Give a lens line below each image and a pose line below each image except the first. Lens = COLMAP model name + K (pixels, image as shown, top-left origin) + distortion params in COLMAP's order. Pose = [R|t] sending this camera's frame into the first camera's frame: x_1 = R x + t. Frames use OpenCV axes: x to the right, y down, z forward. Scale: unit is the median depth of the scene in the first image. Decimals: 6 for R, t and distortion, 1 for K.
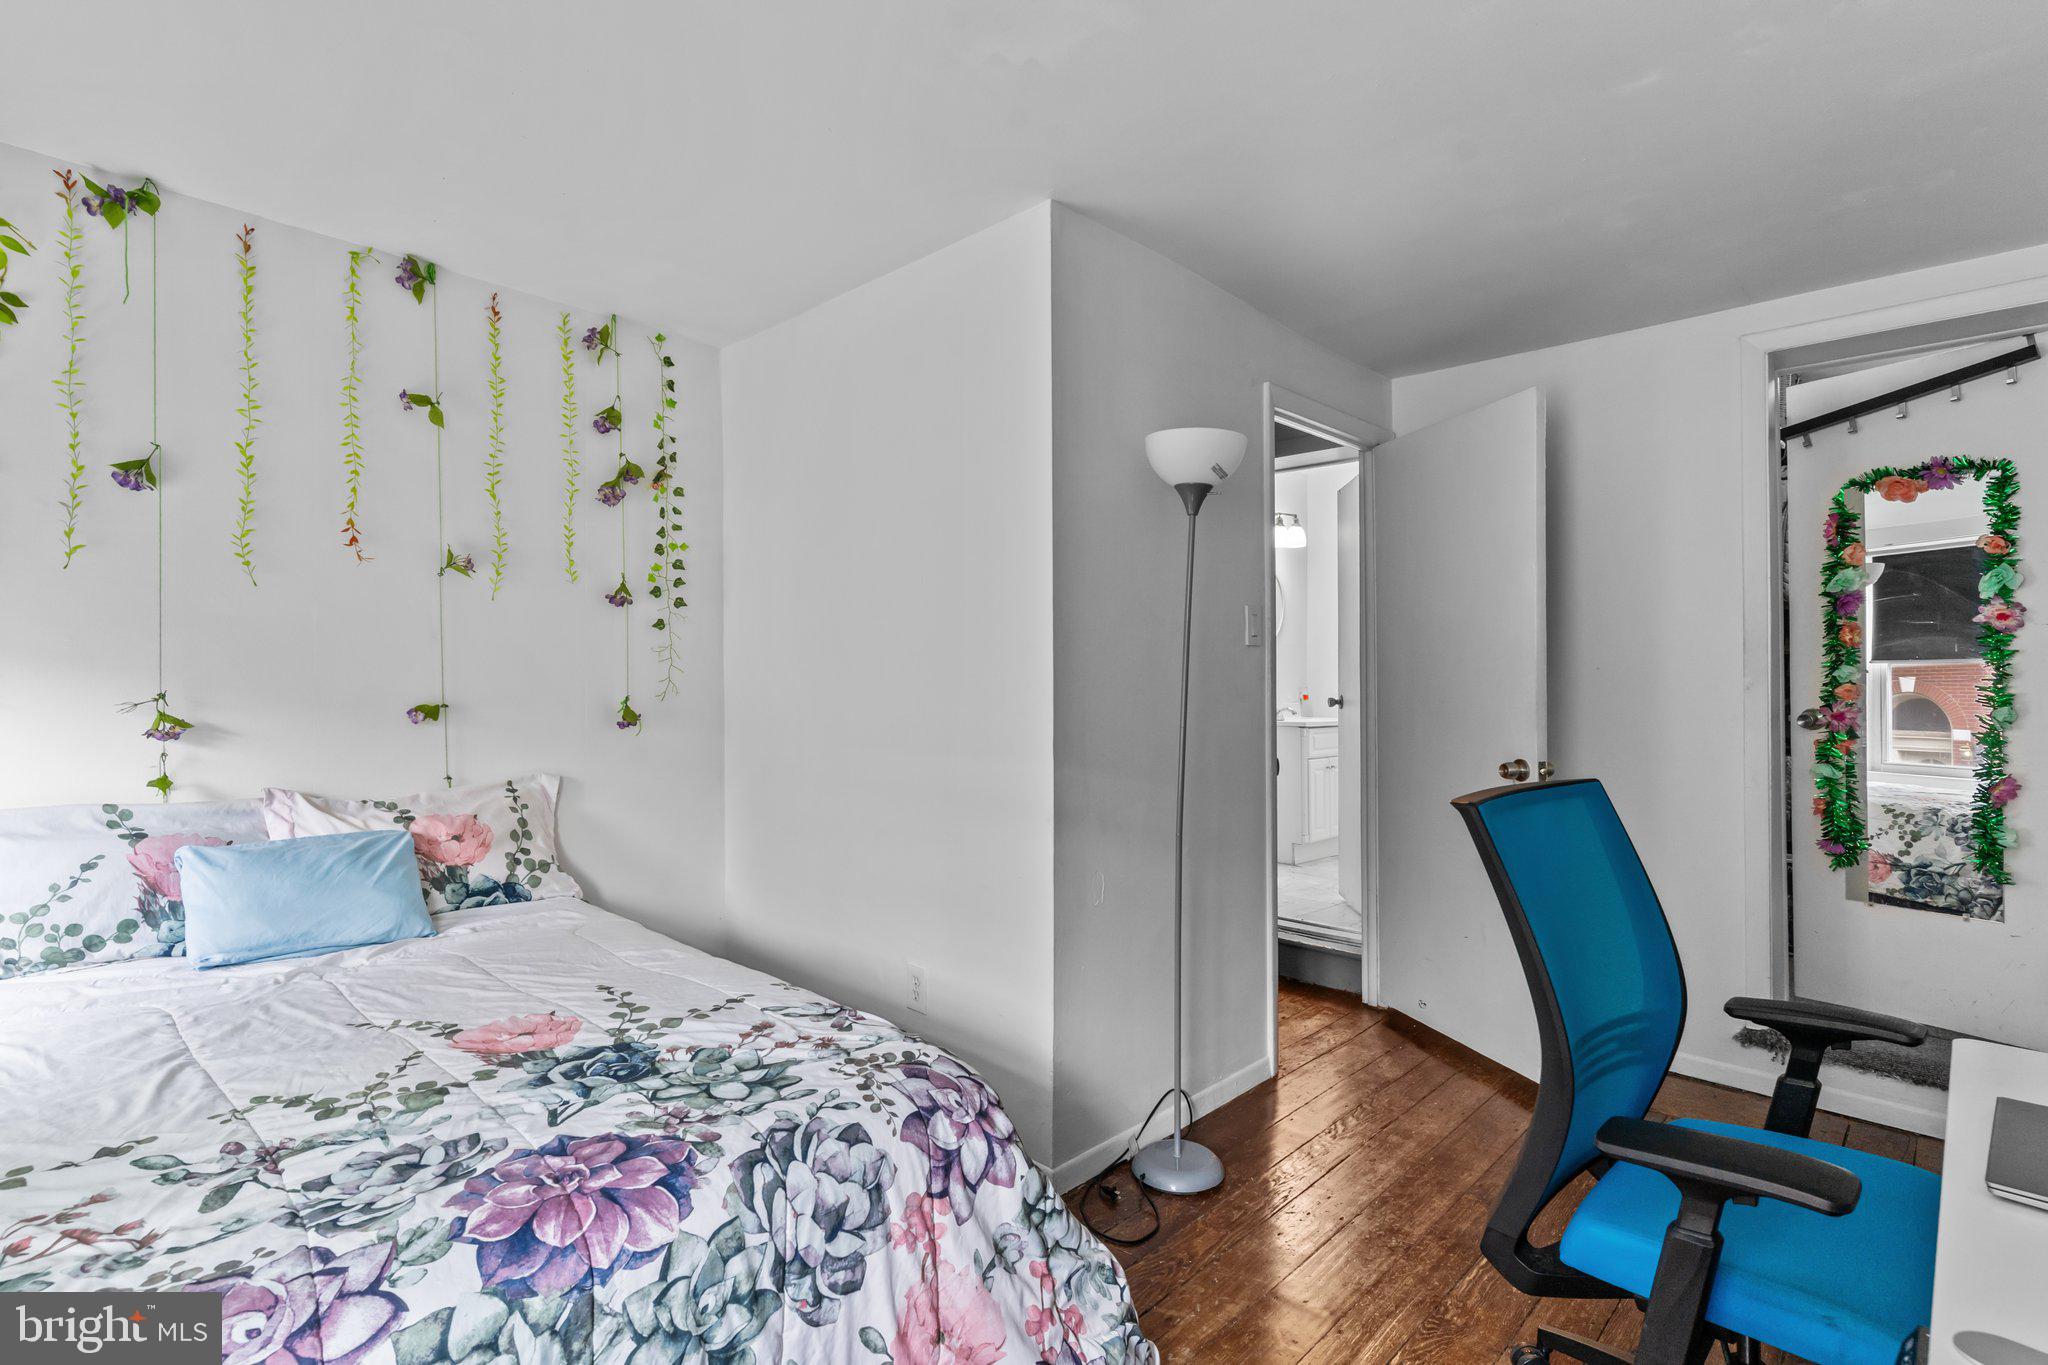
lens RADIAL K [[980.1, 0, 1024.3], [0, 980.1, 655.3], [0, 0, 1]] dist [0.000980, 0.000021]
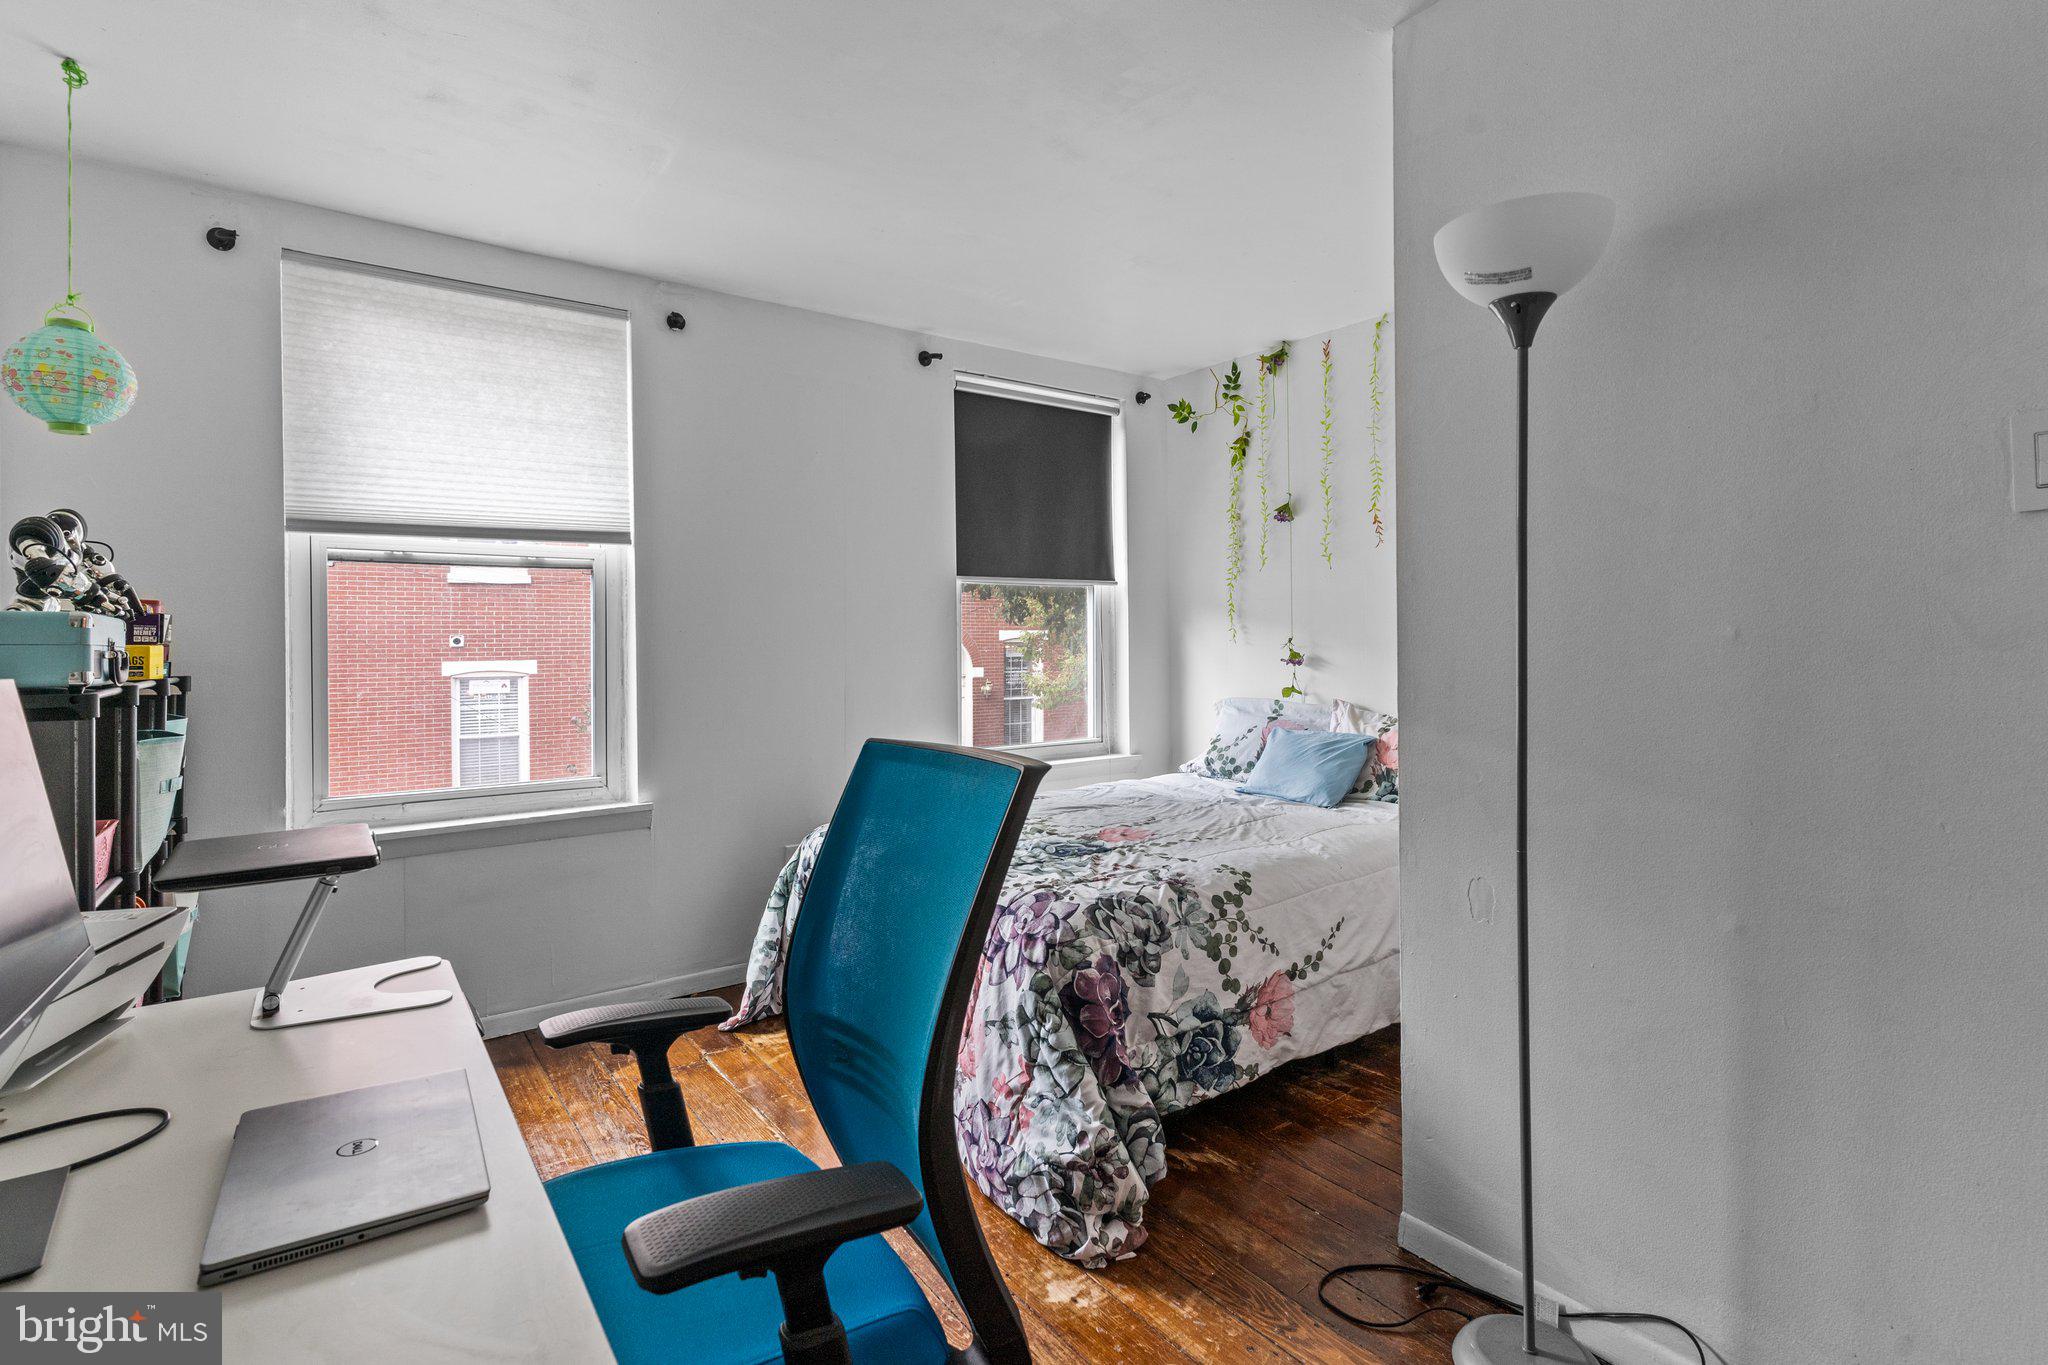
lens RADIAL K [[980.1, 0, 1024.3], [0, 980.1, 655.3], [0, 0, 1]] dist [0.000980, 0.000021]
pose [[-0.184893, 0.012740, -0.982676, 0.970000], [0.029573, 0.999535, 0.007394, 0.044274], [0.982314, -0.027694, -0.185184, 0.928697]]
